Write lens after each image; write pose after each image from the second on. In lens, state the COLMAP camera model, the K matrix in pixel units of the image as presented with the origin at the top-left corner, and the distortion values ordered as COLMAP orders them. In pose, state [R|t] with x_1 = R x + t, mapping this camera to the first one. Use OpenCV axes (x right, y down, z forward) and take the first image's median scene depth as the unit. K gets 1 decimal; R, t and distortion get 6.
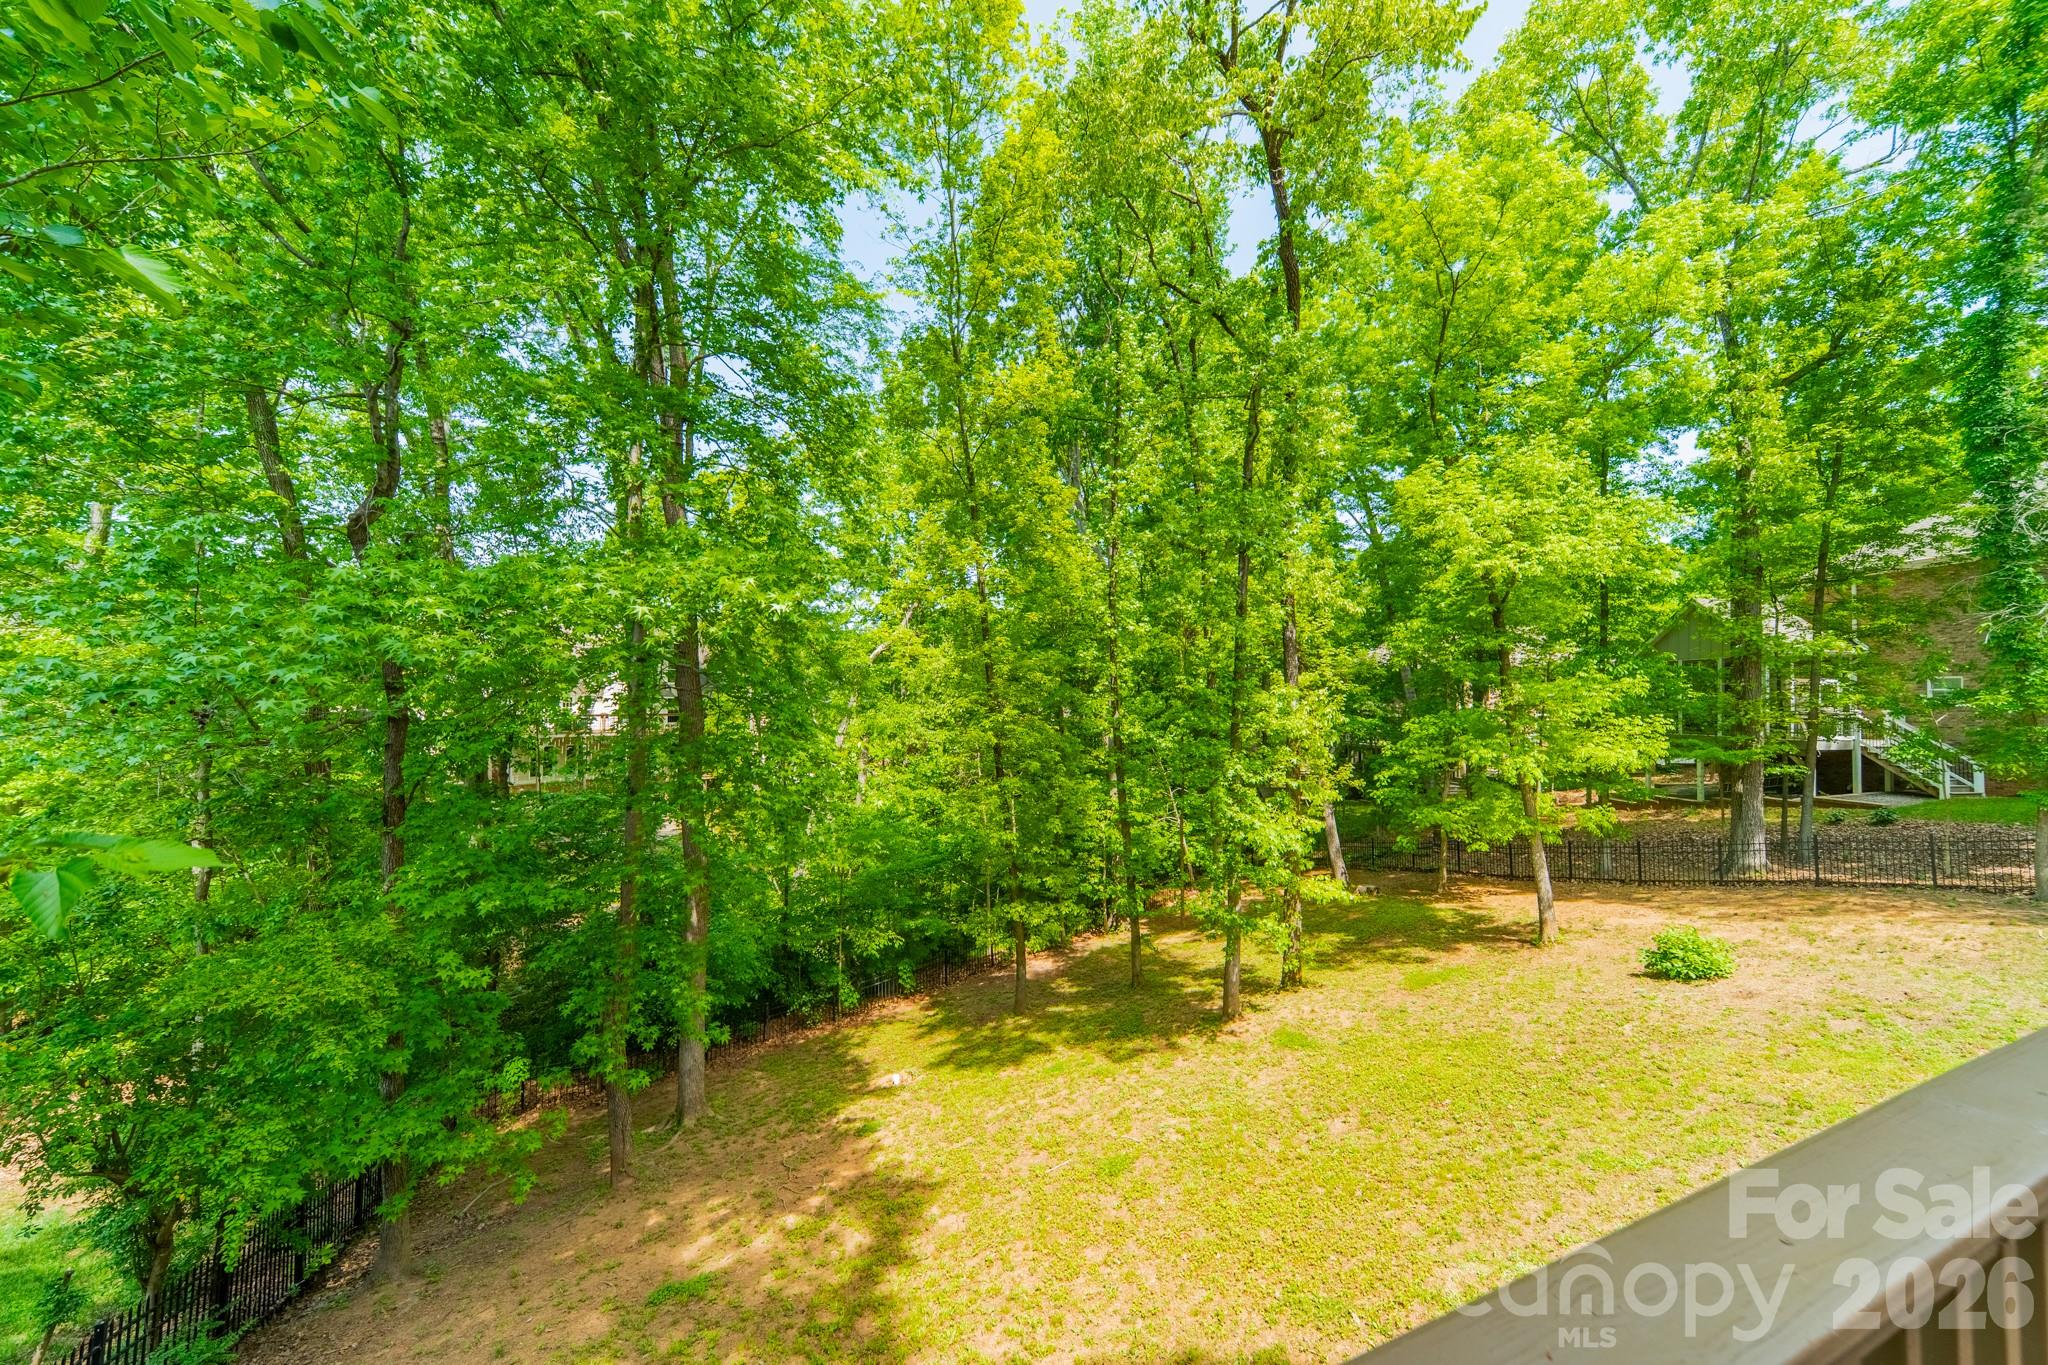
lens RADIAL K [[722.1, 0, 1026.8], [0, 722.1, 687.6], [0, 0, 1]] dist [0.007244, 0.000660]
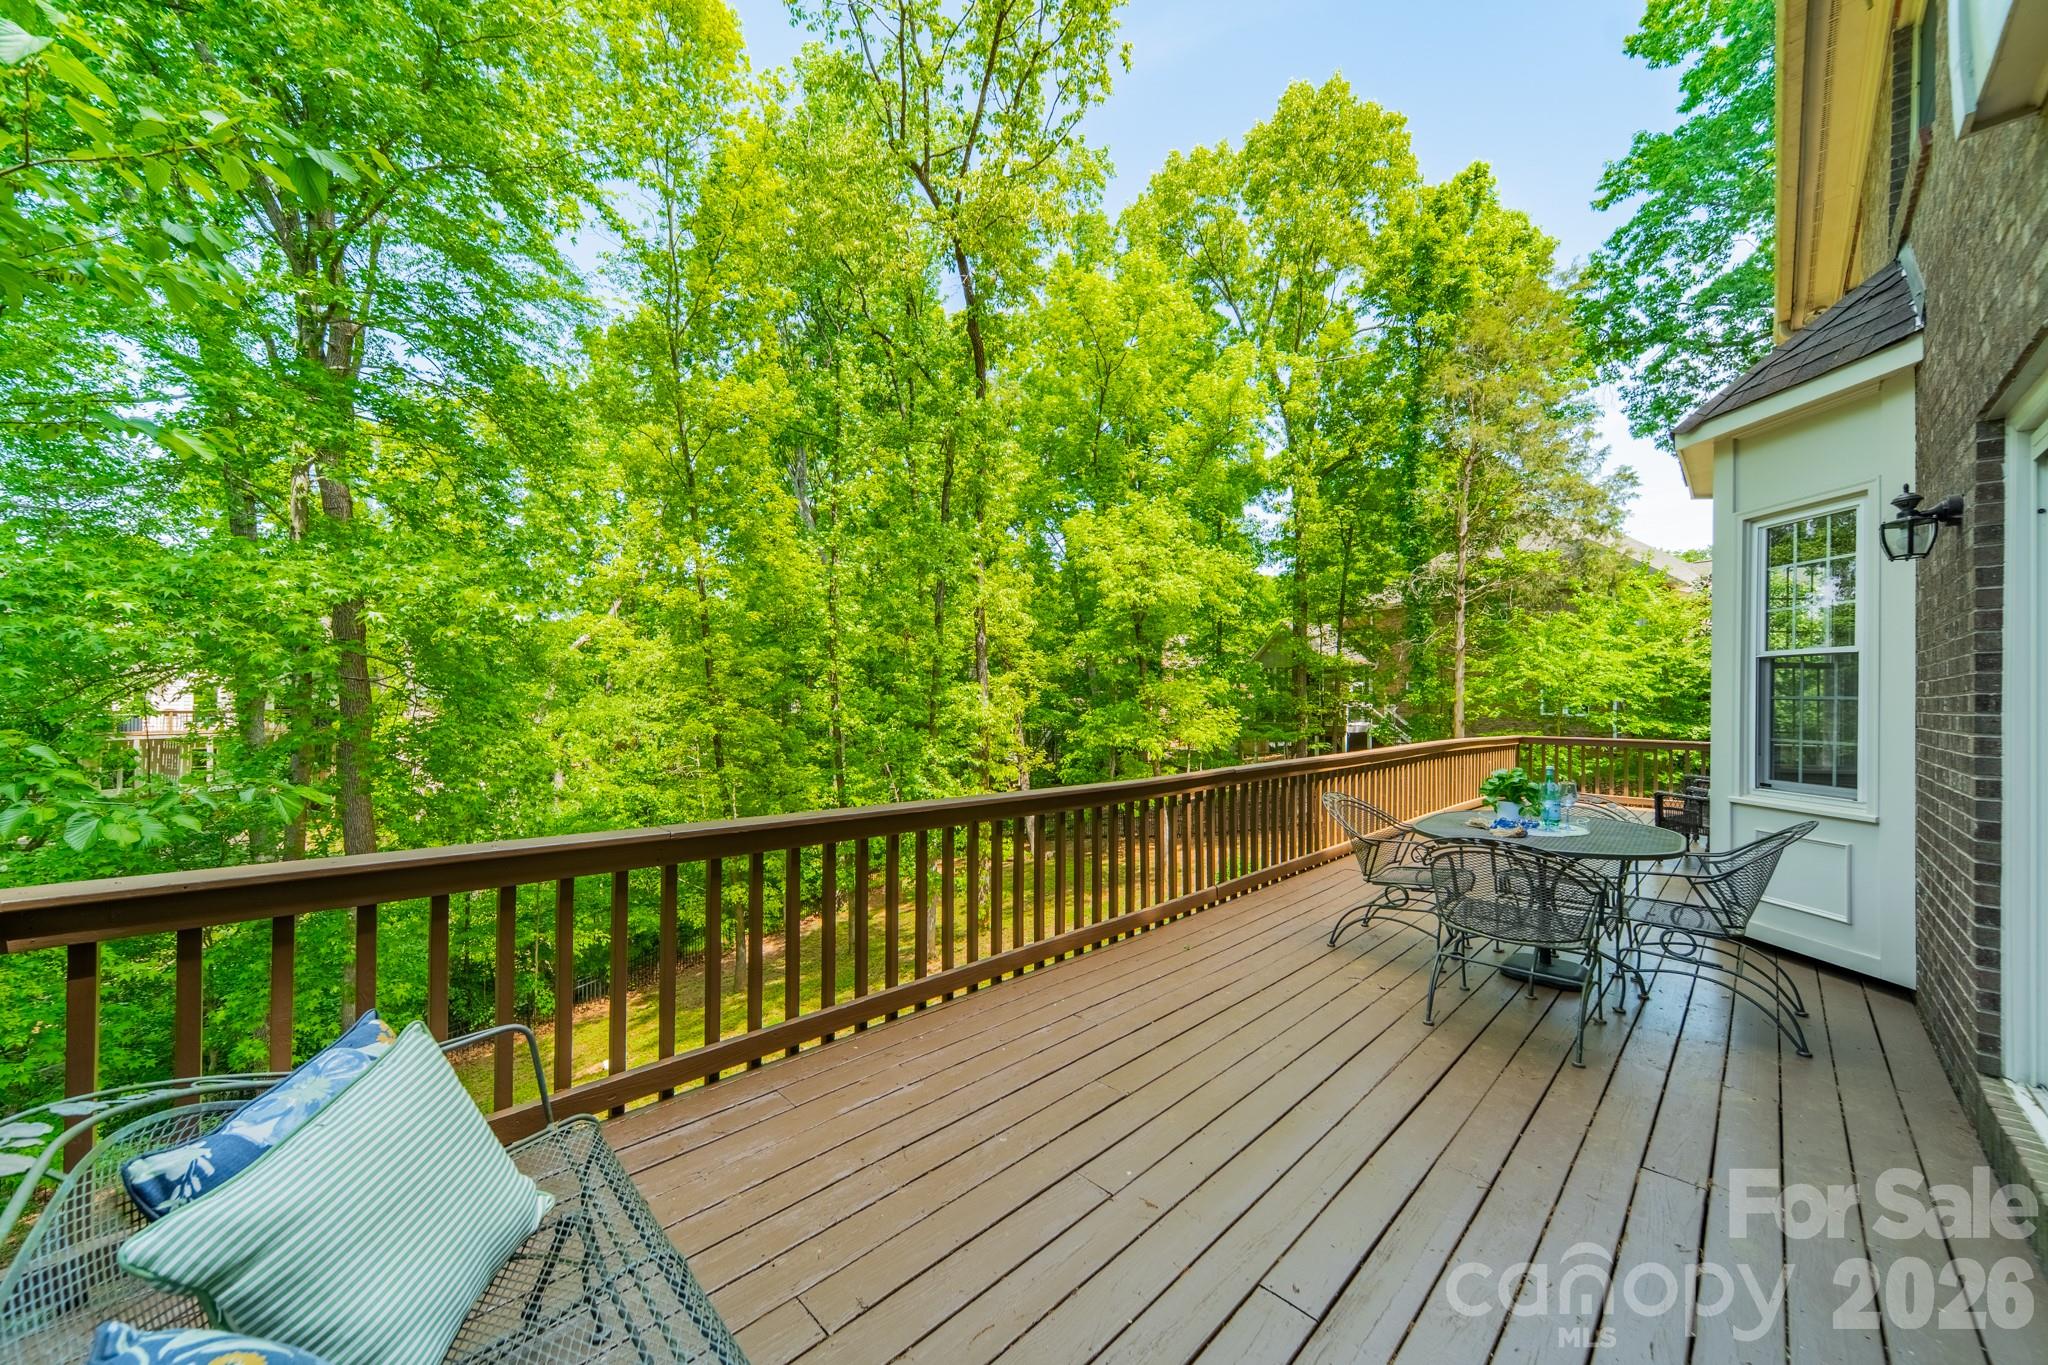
lens RADIAL K [[722.1, 0, 1024.3], [0, 722.1, 696.8], [0, 0, 1]] dist [0.007244, 0.000660]
pose [[0.936698, 0.004124, 0.350114, 0.008465], [-0.010623, 0.999805, 0.016644, -0.000694], [-0.349977, -0.019310, 0.936559, -0.131930]]
